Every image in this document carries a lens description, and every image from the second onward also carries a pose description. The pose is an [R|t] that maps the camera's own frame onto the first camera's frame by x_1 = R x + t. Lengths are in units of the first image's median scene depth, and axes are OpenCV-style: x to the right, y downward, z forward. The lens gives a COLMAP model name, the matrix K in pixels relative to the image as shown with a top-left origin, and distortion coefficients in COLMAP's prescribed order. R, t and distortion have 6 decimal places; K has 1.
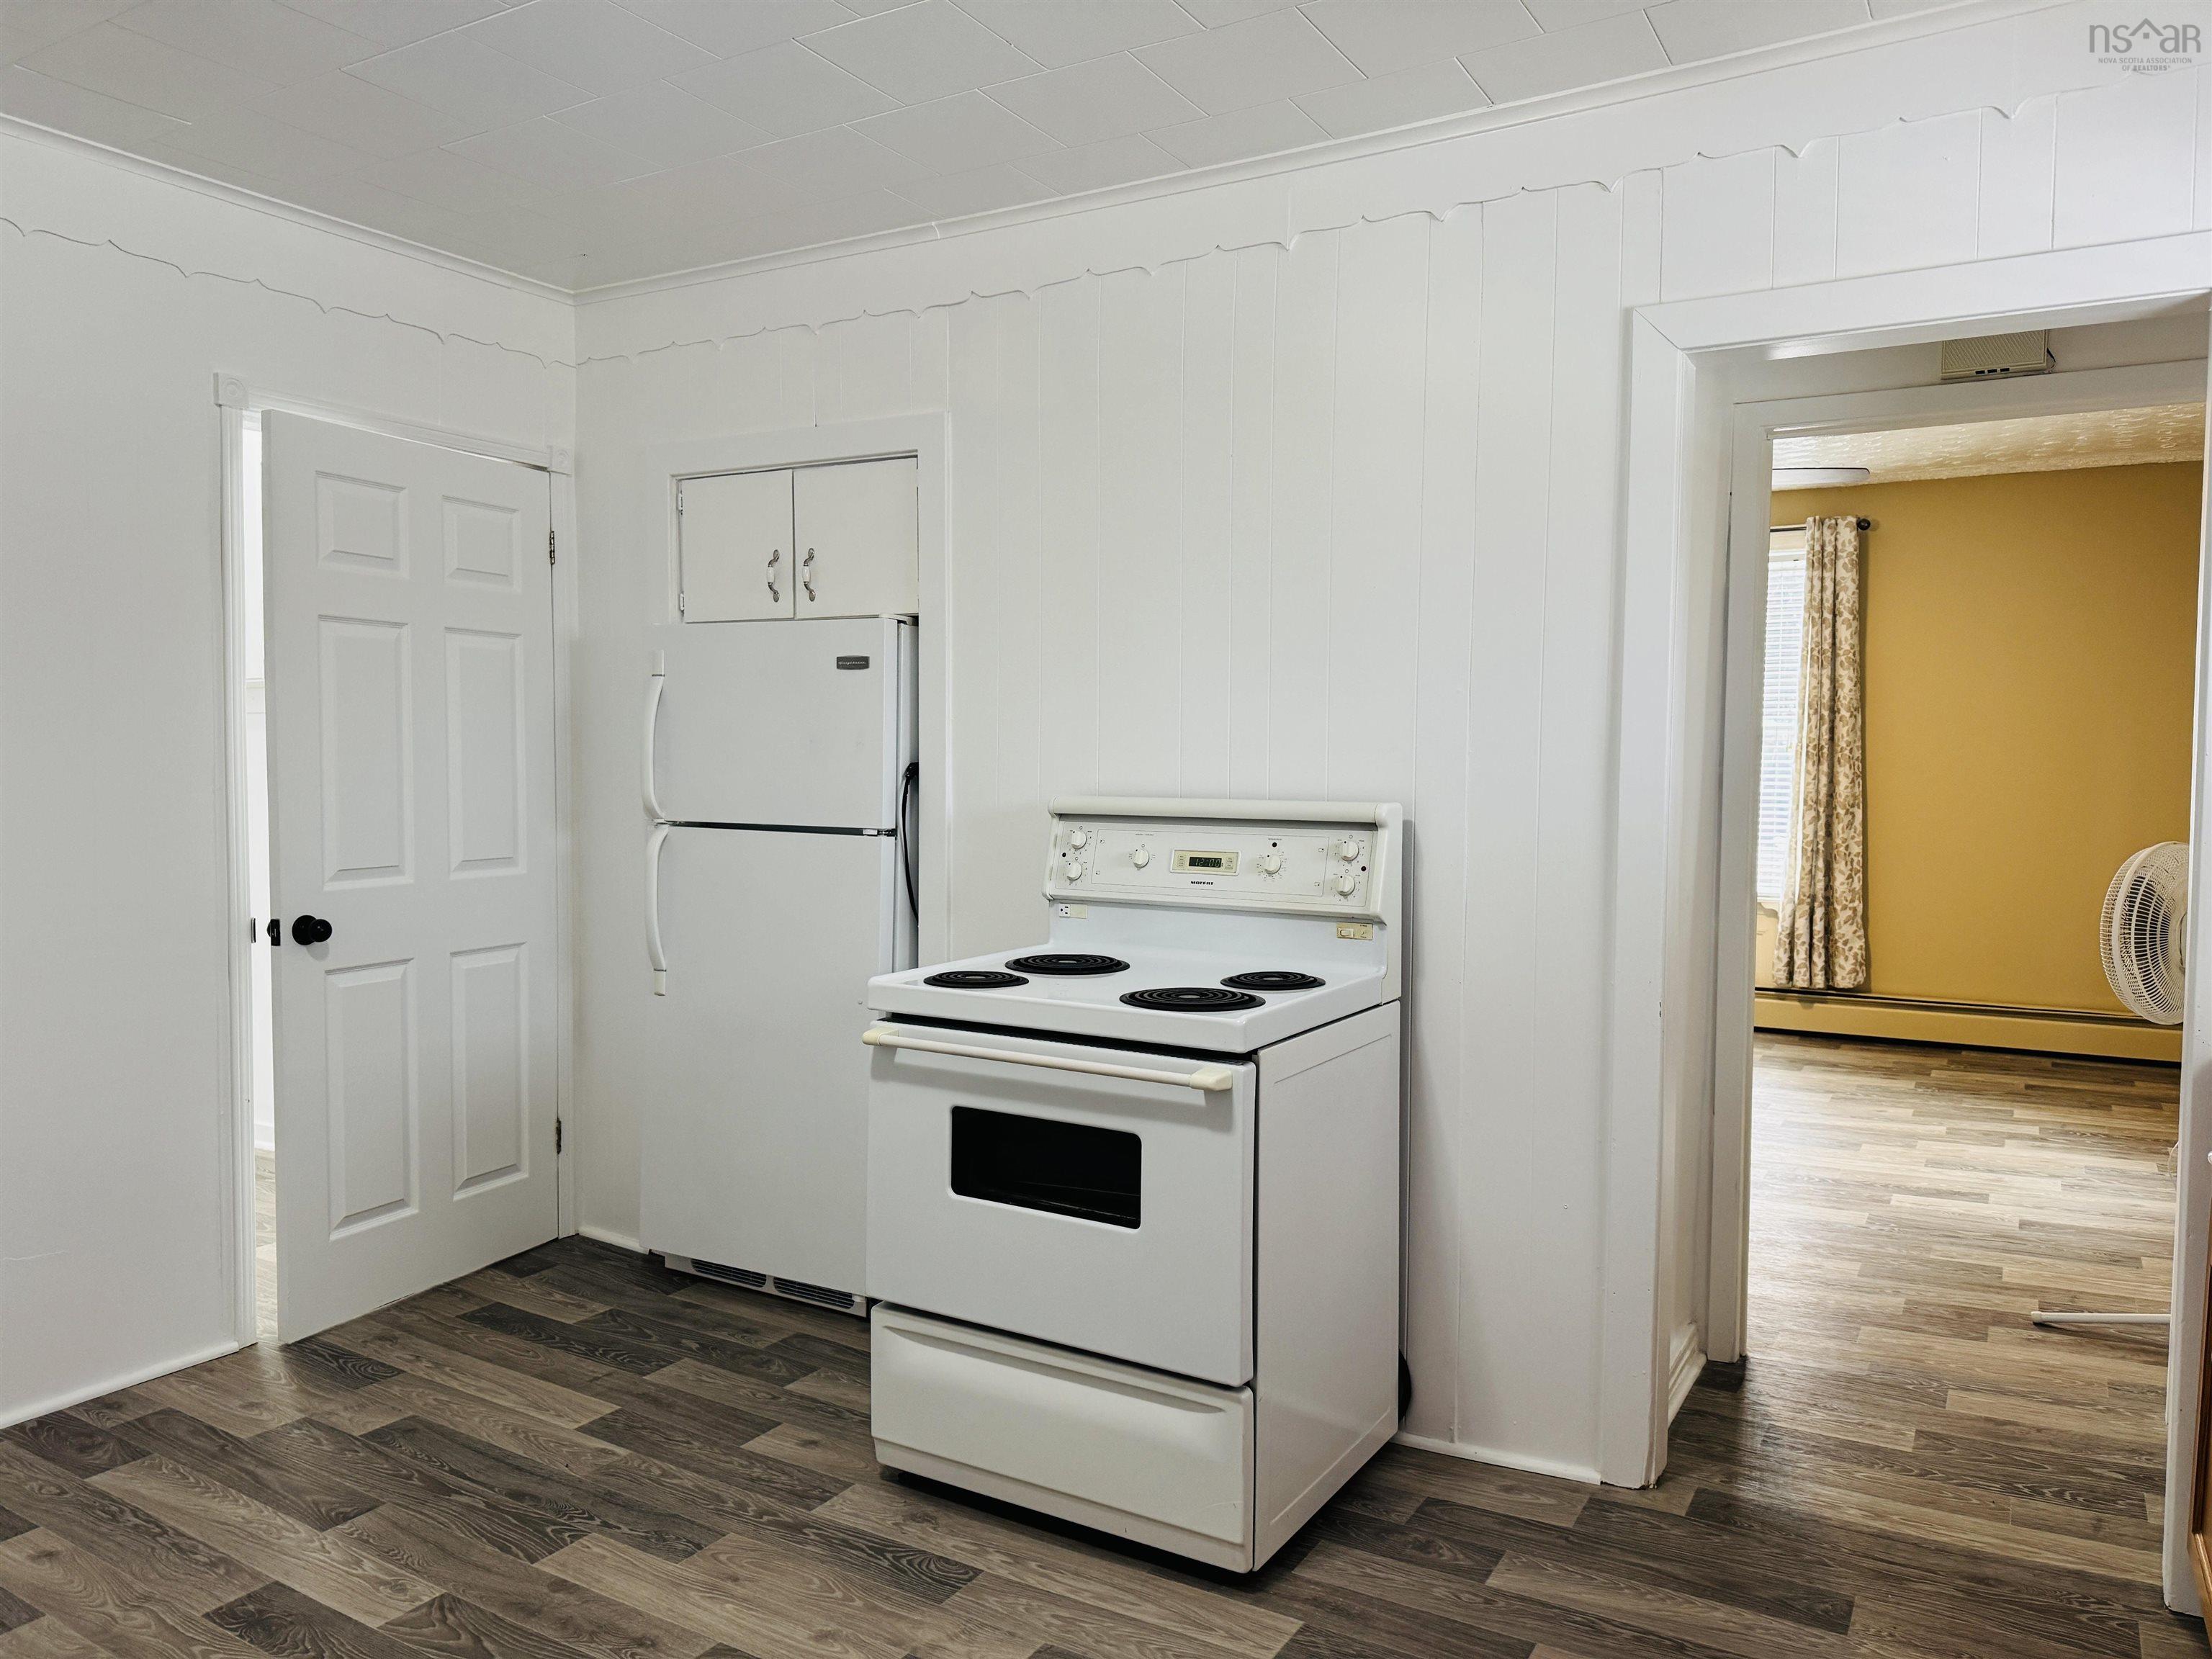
lens RADIAL K [[1547.6, 0, 1110.8], [0, 1547.6, 814.3], [0, 0, 1]] dist [-0.002014, -0.006094]
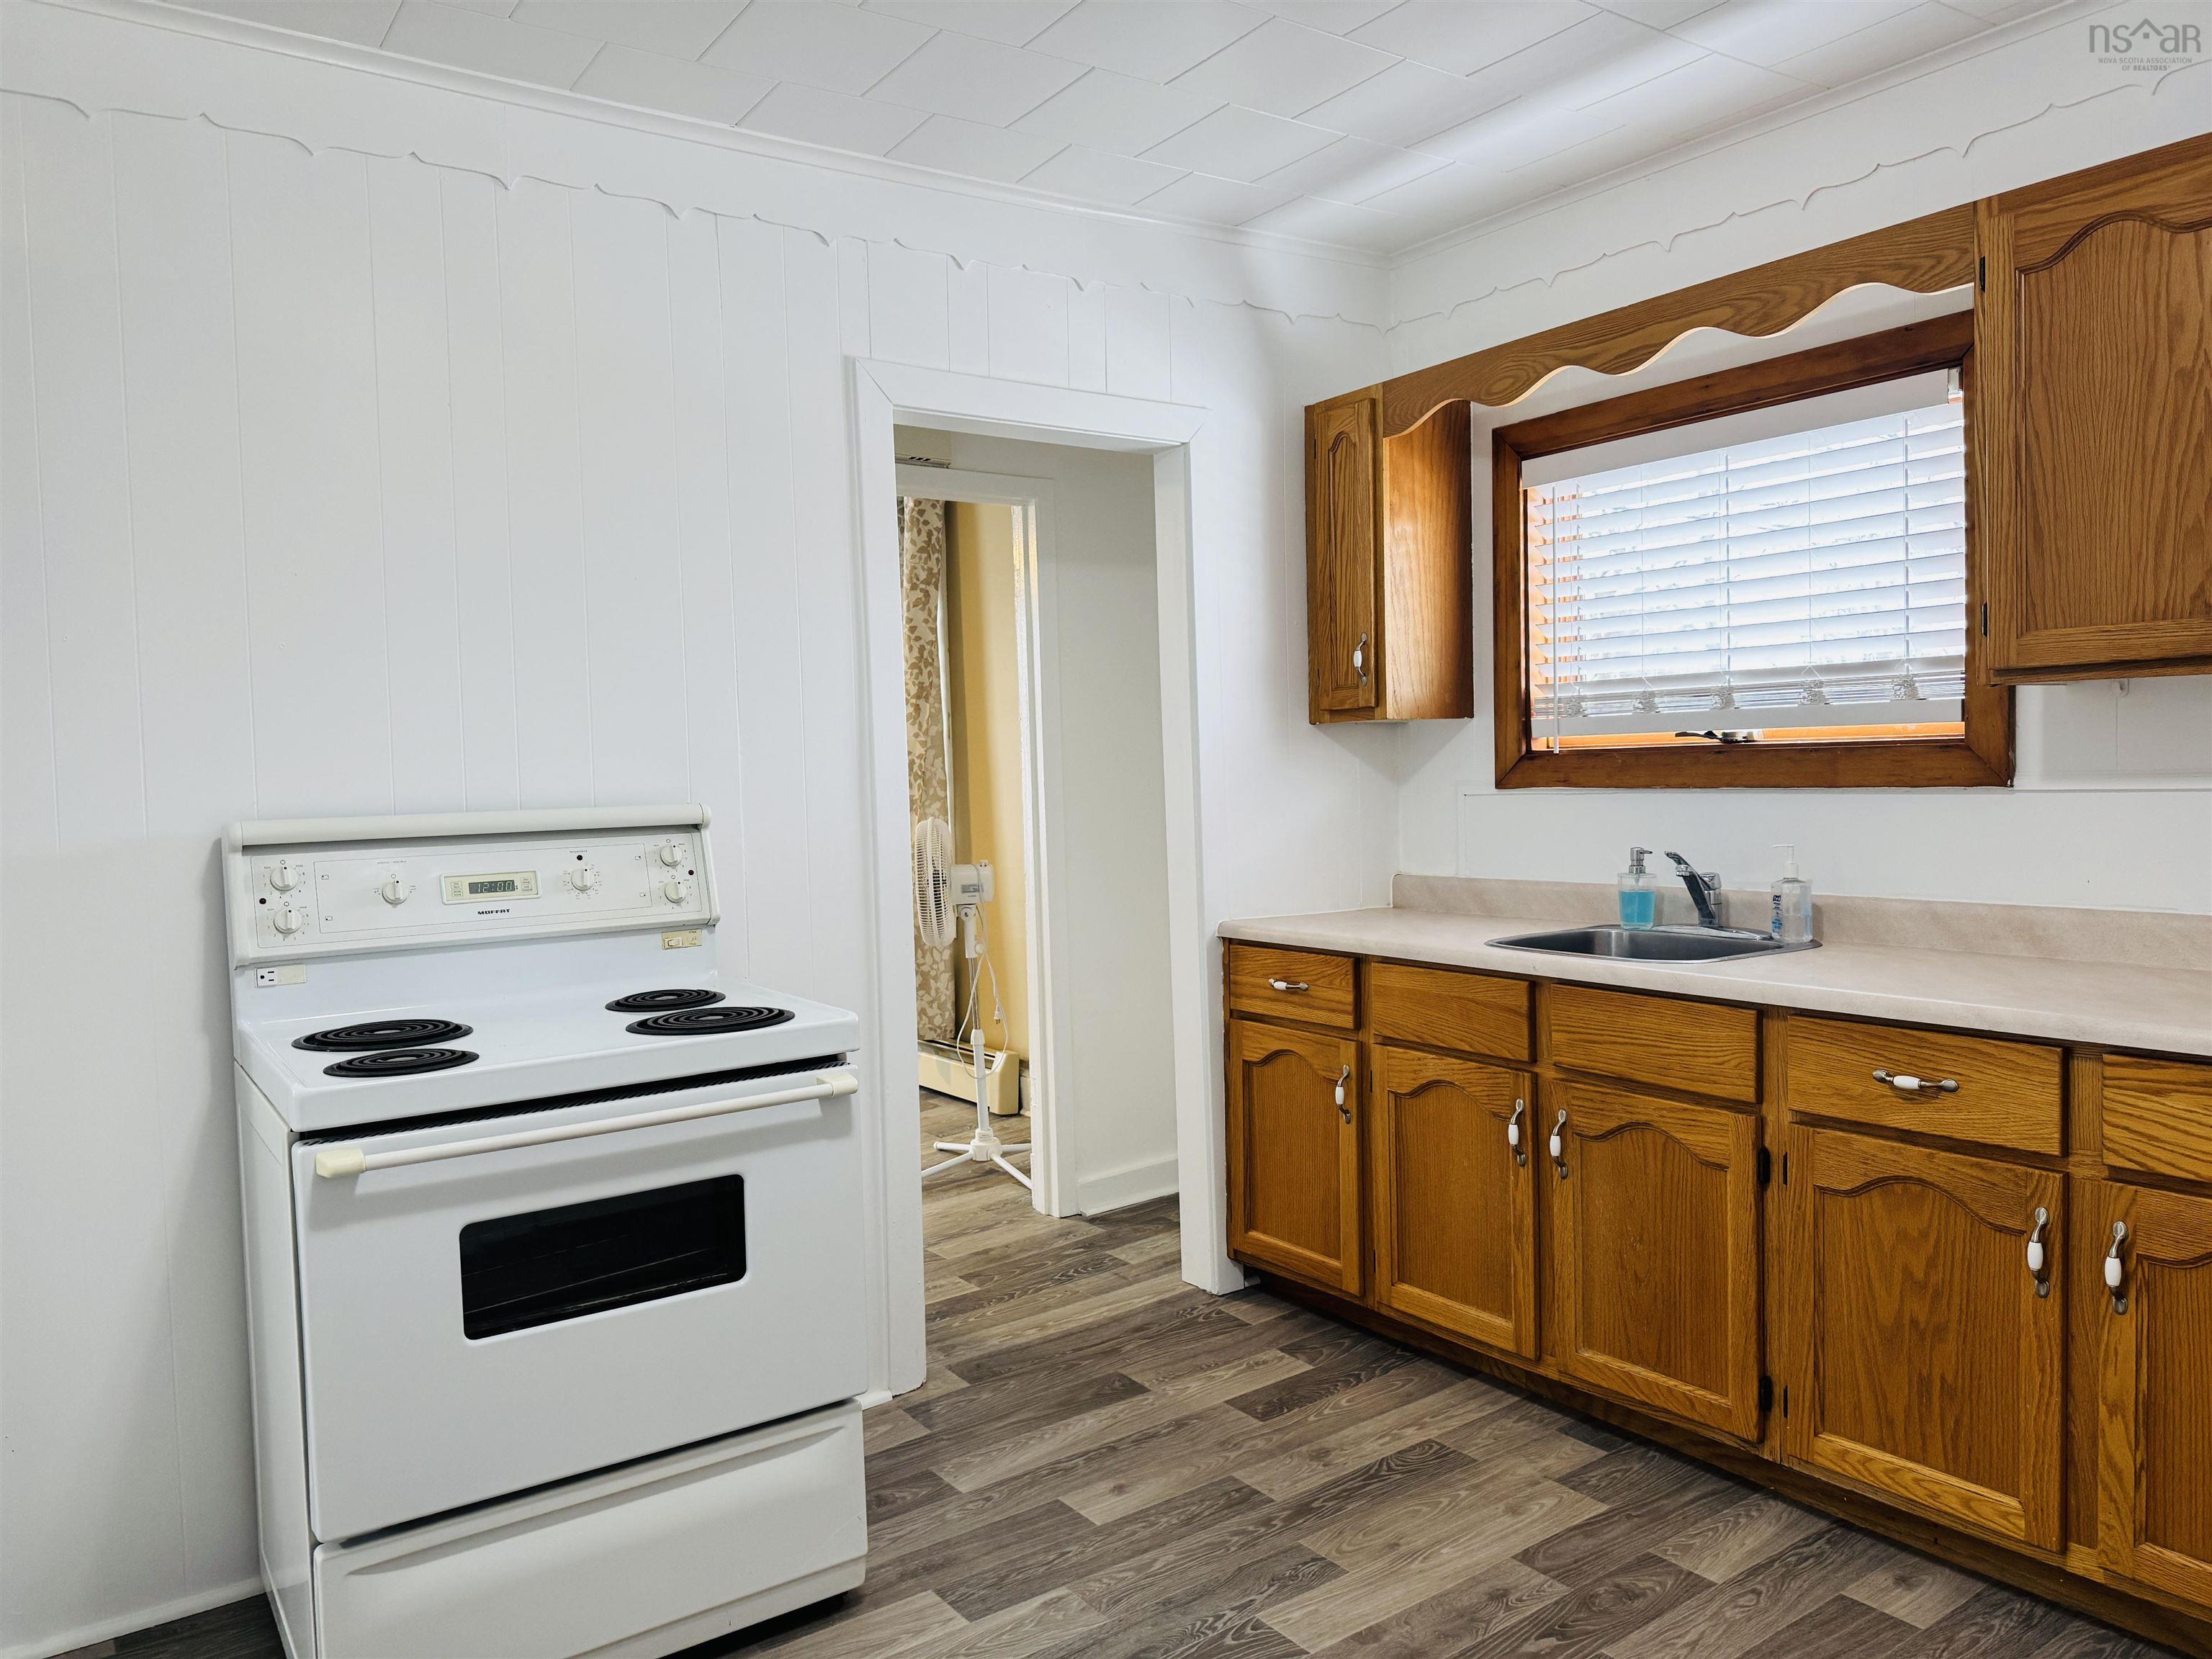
lens RADIAL K [[1547.6, 0, 1110.8], [0, 1547.6, 814.3], [0, 0, 1]] dist [-0.002014, -0.006094]
pose [[0.393645, -0.049538, 0.917927, -0.646458], [0.063570, 0.997623, 0.026578, -0.010585], [-0.917062, 0.047890, 0.395858, 0.396258]]
